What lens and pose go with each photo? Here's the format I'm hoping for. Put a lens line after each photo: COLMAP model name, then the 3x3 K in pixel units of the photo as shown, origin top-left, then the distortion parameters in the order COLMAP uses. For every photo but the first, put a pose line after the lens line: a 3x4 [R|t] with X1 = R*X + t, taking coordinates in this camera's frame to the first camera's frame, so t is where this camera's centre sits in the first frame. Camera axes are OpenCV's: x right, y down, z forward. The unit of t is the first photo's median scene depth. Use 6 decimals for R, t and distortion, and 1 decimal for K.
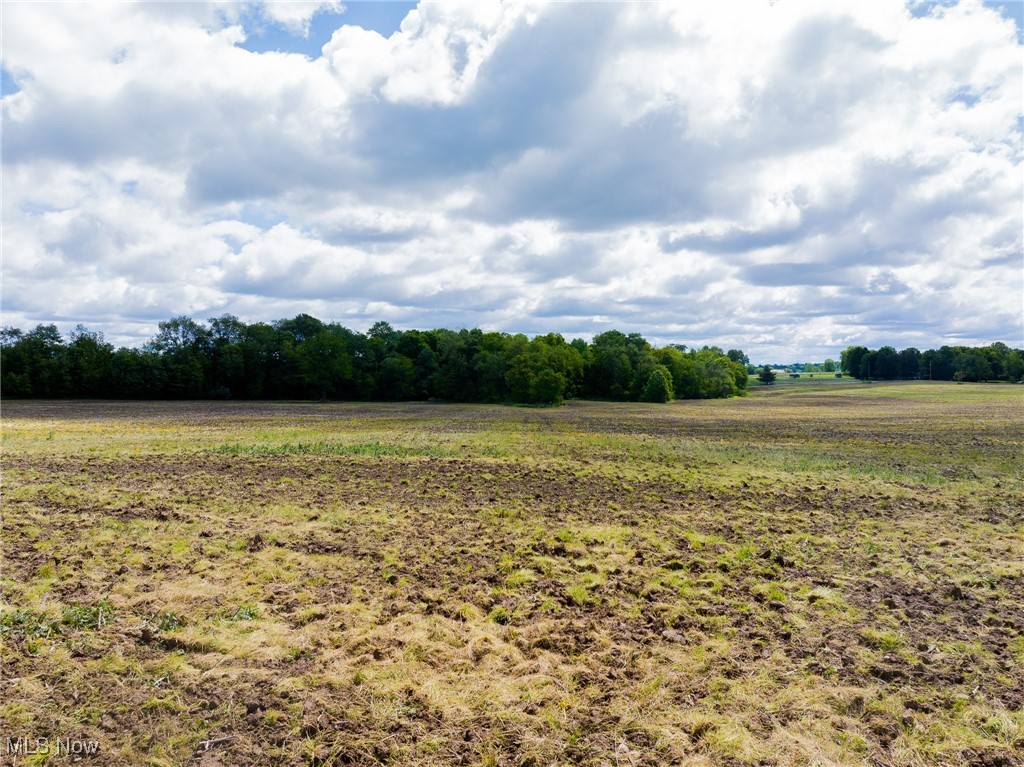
lens RADIAL K [[722.7, 0, 511.1], [0, 722.7, 357.4], [0, 0, 1]] dist [-0.026038, -0.002359]
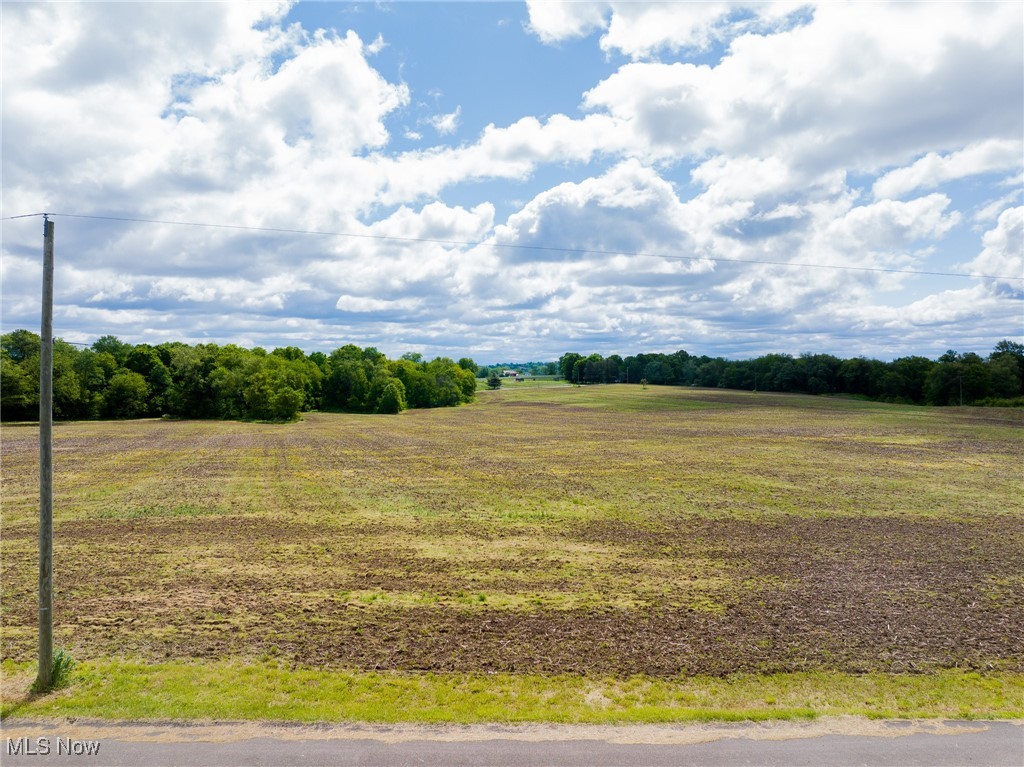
lens RADIAL K [[730.8, 0, 511.5], [0, 730.8, 390.6], [0, 0, 1]] dist [-0.048330, 0.021496]
pose [[0.939916, -0.015355, 0.341061, -0.002241], [-0.001549, 0.998786, 0.049237, -0.025071], [-0.341403, -0.046807, 0.938751, -0.096267]]
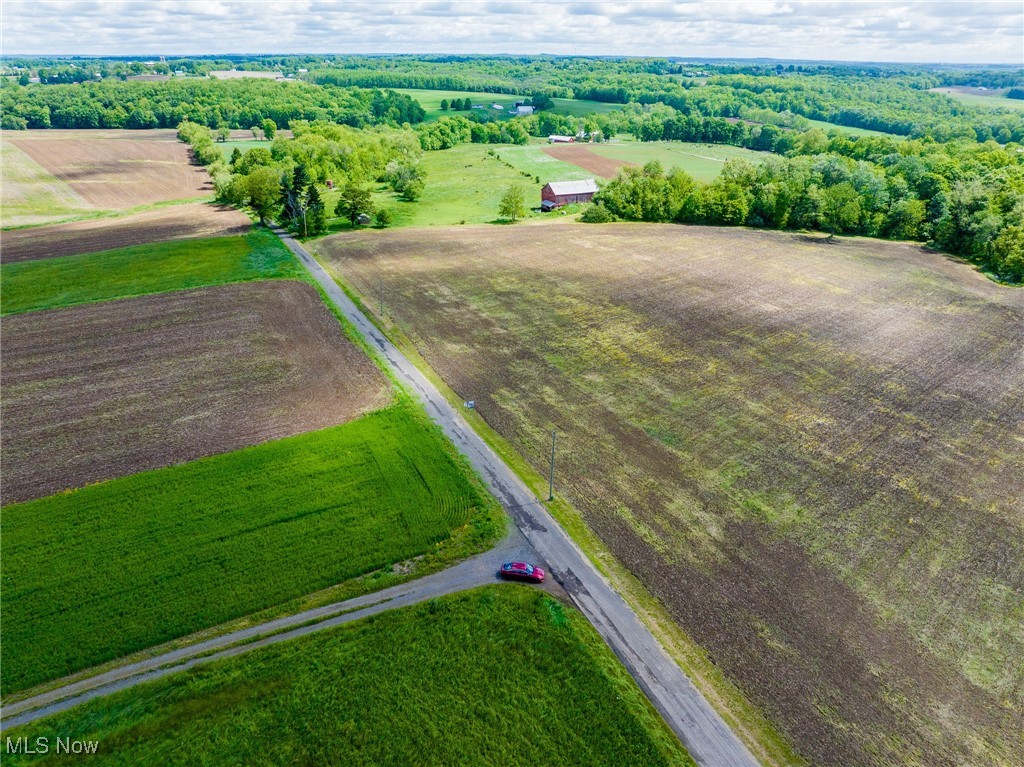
lens RADIAL K [[733.3, 0, 508.4], [0, 733.3, 345.7], [0, 0, 1]] dist [-0.042720, 0.002629]
pose [[0.711035, 0.266253, -0.650798, 0.189256], [0.003418, 0.924219, 0.381848, -0.213366], [0.703148, -0.273731, 0.656242, -0.265640]]
